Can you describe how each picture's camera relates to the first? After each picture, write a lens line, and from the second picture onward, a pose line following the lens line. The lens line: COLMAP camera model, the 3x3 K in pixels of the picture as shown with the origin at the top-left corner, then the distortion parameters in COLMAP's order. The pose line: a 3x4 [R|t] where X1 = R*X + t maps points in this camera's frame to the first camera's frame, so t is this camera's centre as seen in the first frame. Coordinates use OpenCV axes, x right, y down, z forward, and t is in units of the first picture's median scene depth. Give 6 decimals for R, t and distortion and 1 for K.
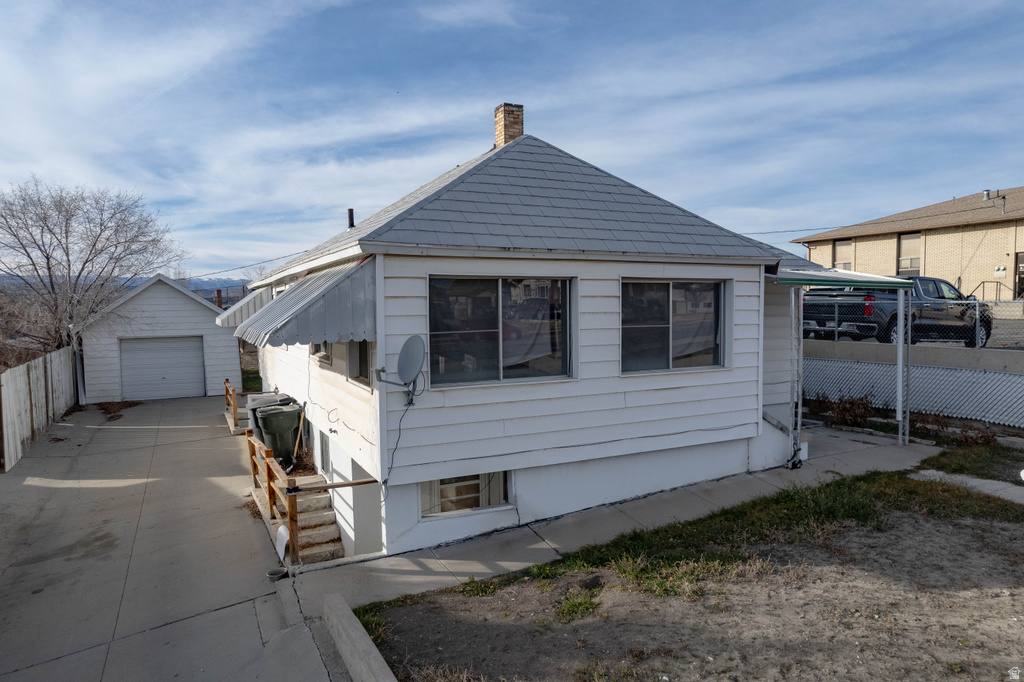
lens RADIAL K [[653.7, 0, 512.0], [0, 653.7, 341.0], [0, 0, 1]] dist [-0.076400, 0.077917]
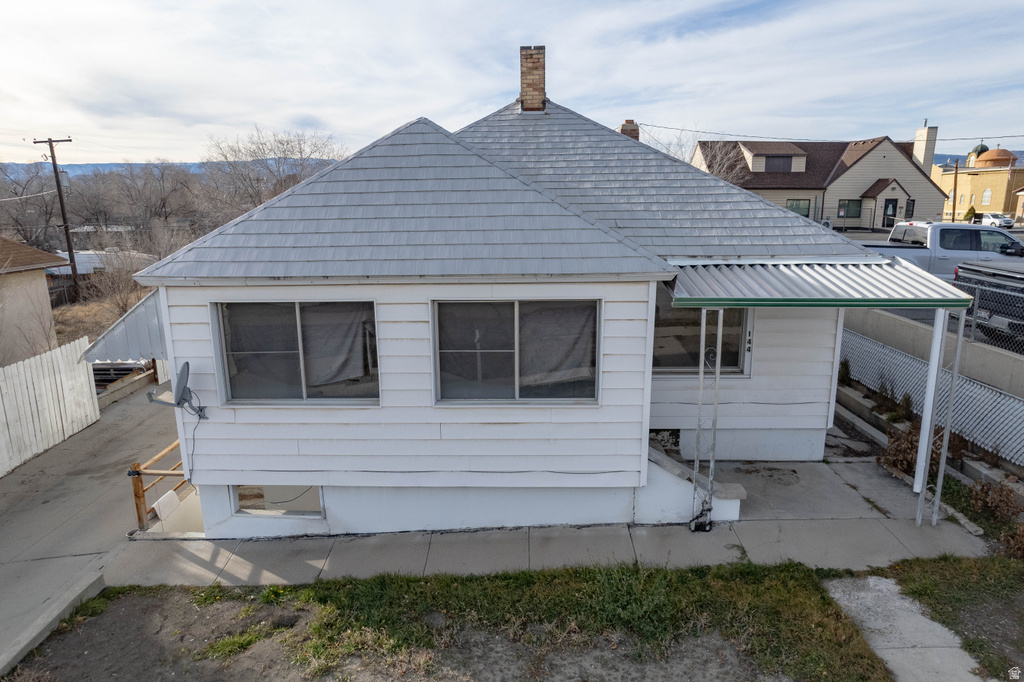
lens RADIAL K [[653.7, 0, 512.0], [0, 653.7, 341.0], [0, 0, 1]] dist [-0.076400, 0.077917]
pose [[0.883590, 0.102852, -0.456826, 0.681231], [-0.022981, 0.983929, 0.177077, -0.204225], [0.467697, -0.145965, 0.871753, 0.263635]]
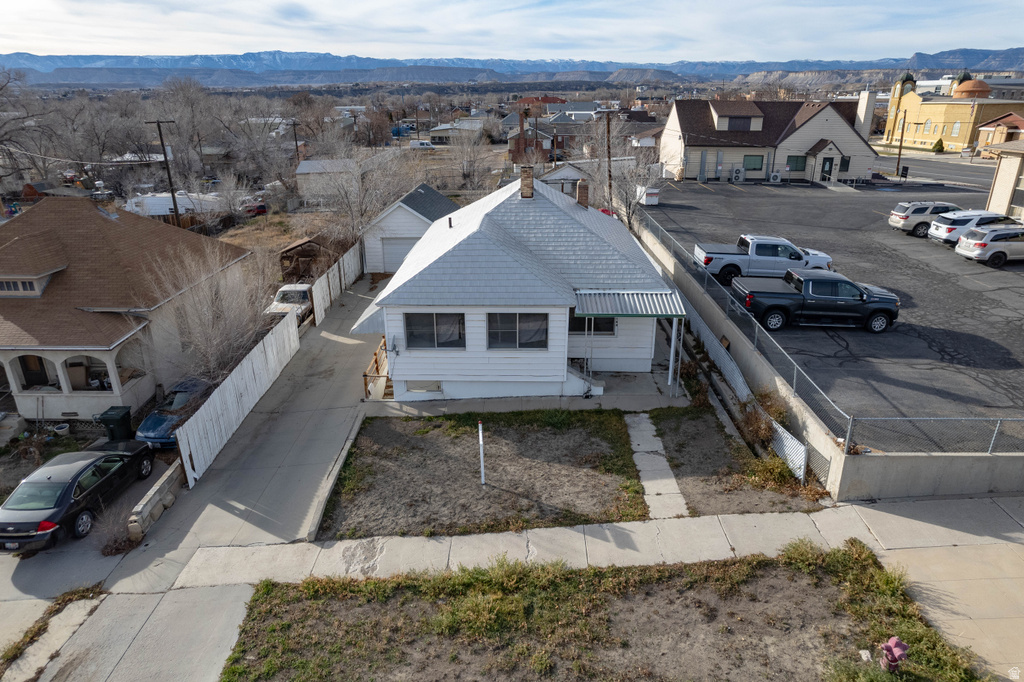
lens RADIAL K [[653.7, 0, 512.0], [0, 653.7, 341.0], [0, 0, 1]] dist [-0.076400, 0.077917]
pose [[0.880901, 0.174207, -0.440074, 1.336631], [-0.027965, 0.947331, 0.319032, -0.774266], [0.472473, -0.268729, 0.839377, -1.013474]]
